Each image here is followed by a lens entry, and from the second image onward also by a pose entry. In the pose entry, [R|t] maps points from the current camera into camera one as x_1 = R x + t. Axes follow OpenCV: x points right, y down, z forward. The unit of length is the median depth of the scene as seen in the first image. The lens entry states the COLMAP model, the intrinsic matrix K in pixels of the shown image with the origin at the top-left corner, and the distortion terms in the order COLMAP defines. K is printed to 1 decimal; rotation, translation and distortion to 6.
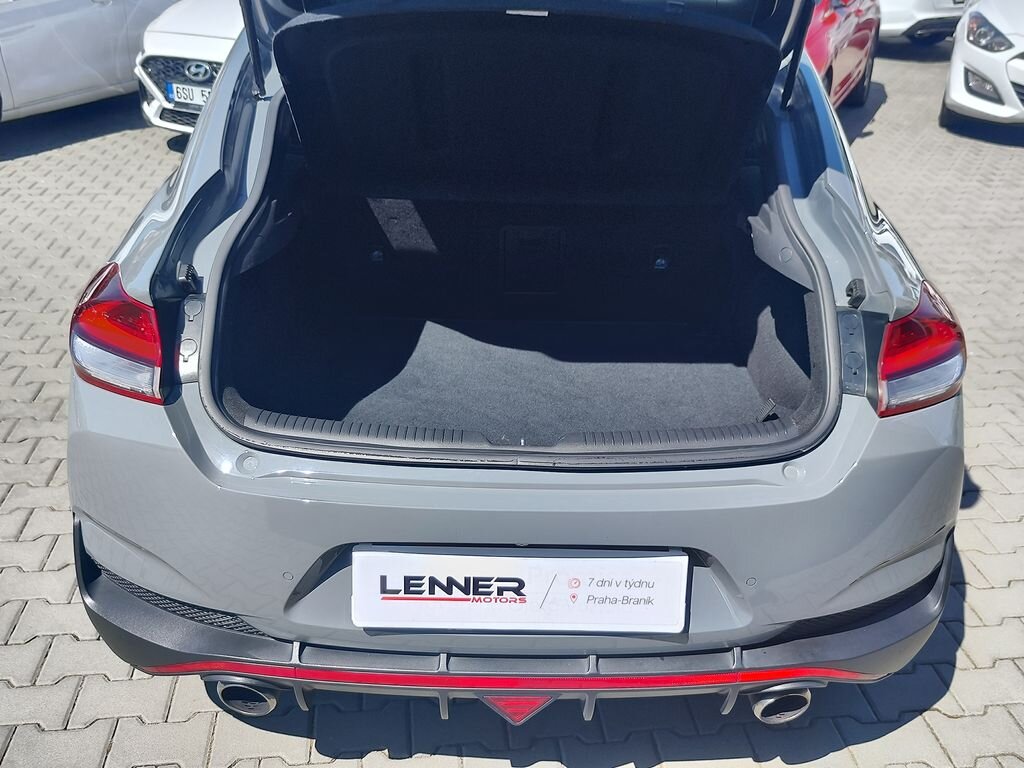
lens RADIAL K [[1036.4, 0, 532.5], [0, 1036.4, 395.9], [0, 0, 1]] dist [-0.017814, 0.005708]
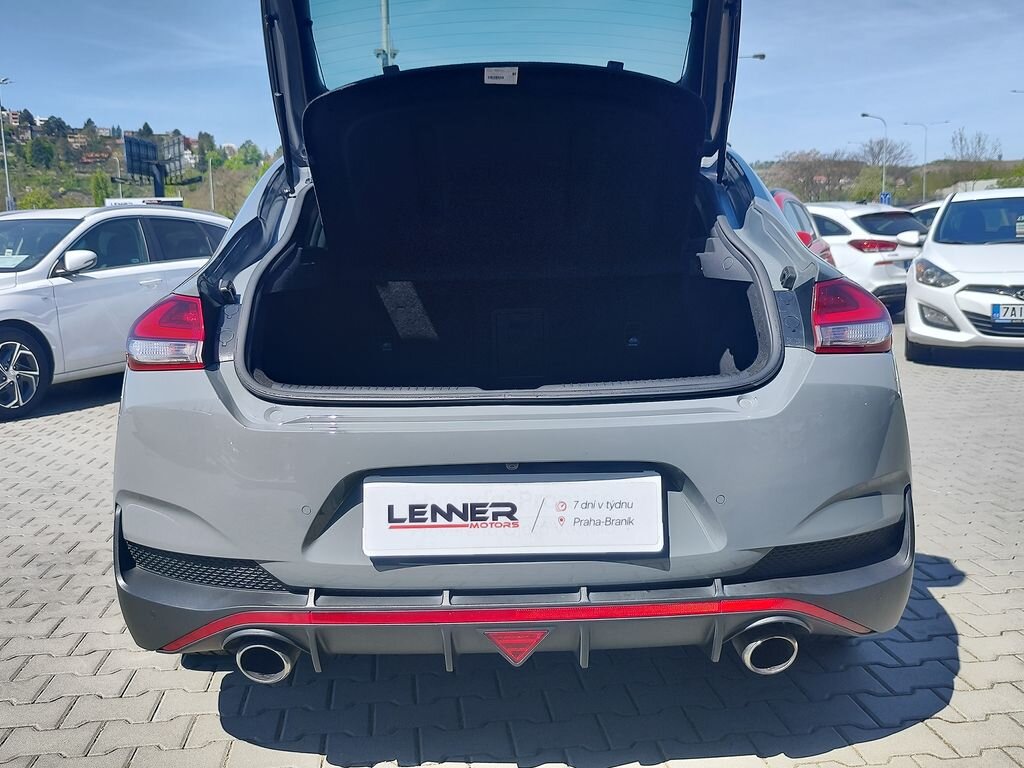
lens RADIAL K [[1011.1, 0, 512.0], [0, 1011.1, 384.0], [0, 0, 1]] dist [-0.005460, -0.010433]
pose [[0.998506, -0.050296, -0.021371, 0.016301], [0.041237, 0.950082, -0.309262, 0.364118], [0.035859, 0.307919, 0.950737, -0.072274]]
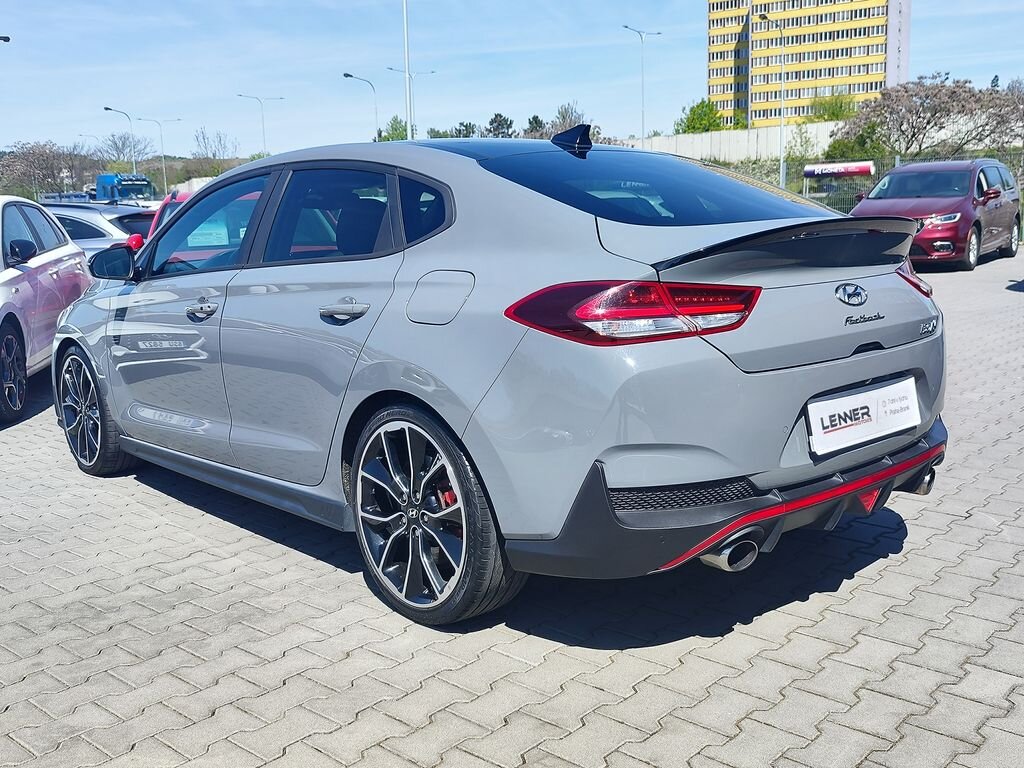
lens RADIAL K [[994.1, 0, 512.0], [0, 994.1, 384.0], [0, 0, 1]] dist [0.096475, -0.229114]
pose [[0.764462, -0.160780, 0.624298, -1.365711], [0.331635, 0.928515, -0.166964, 0.208355], [-0.552826, 0.334677, 0.763135, 0.056864]]
